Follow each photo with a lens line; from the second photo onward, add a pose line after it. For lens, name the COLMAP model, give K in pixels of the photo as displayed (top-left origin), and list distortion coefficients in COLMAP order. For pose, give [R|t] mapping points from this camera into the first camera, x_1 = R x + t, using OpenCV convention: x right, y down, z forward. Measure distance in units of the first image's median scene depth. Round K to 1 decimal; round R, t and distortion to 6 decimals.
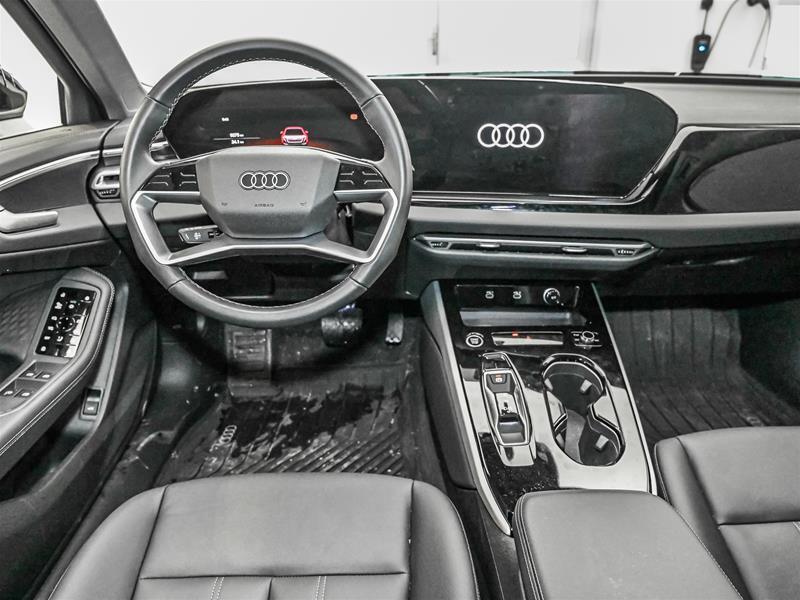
lens RADIAL K [[597.1, 0, 408.2], [0, 597.1, 296.7], [0, 0, 1]] dist [-0.003507, 0.003794]
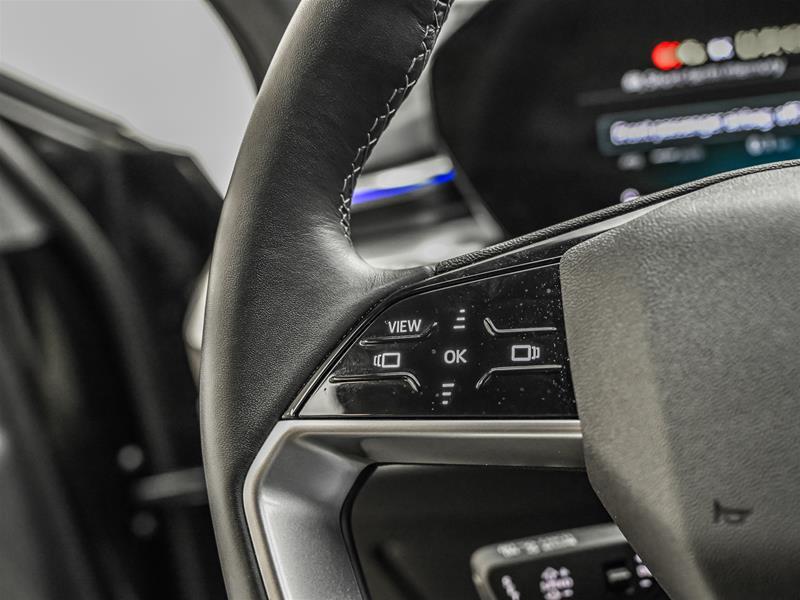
lens RADIAL K [[1182.4, 0, 398.1], [0, 1182.4, 302.3], [0, 0, 1]] dist [-0.028078, 0.000000]
pose [[0.902544, -0.024644, -0.429893, -0.224128], [-0.026425, 0.993309, -0.112423, -0.156051], [0.429787, 0.112826, 0.895853, 0.596886]]
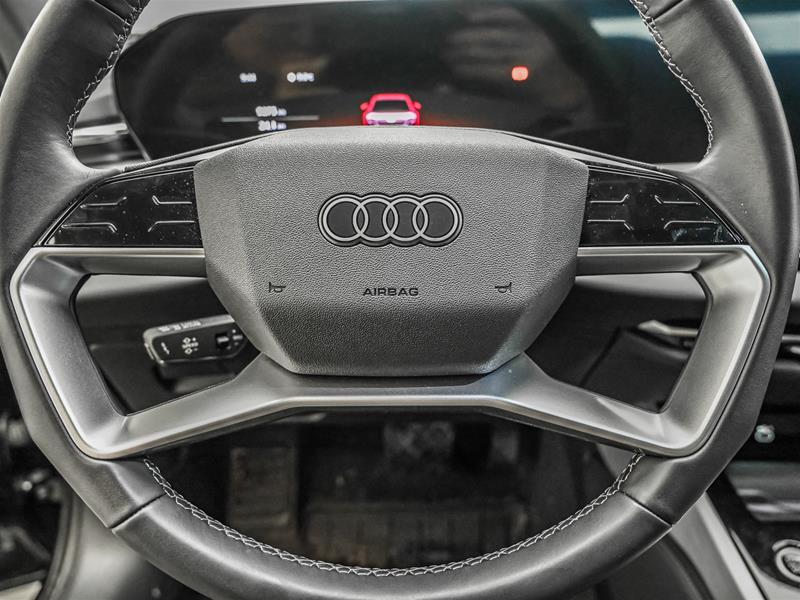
lens RADIAL K [[685.4, 0, 399.8], [0, 685.4, 302.4], [0, 0, 1]] dist [-0.012414, -0.001689]
pose [[0.999923, 0.006552, -0.010517, -0.207511], [-0.006858, 0.999546, -0.029345, -0.121041], [0.010320, 0.029415, 0.999514, 0.538826]]
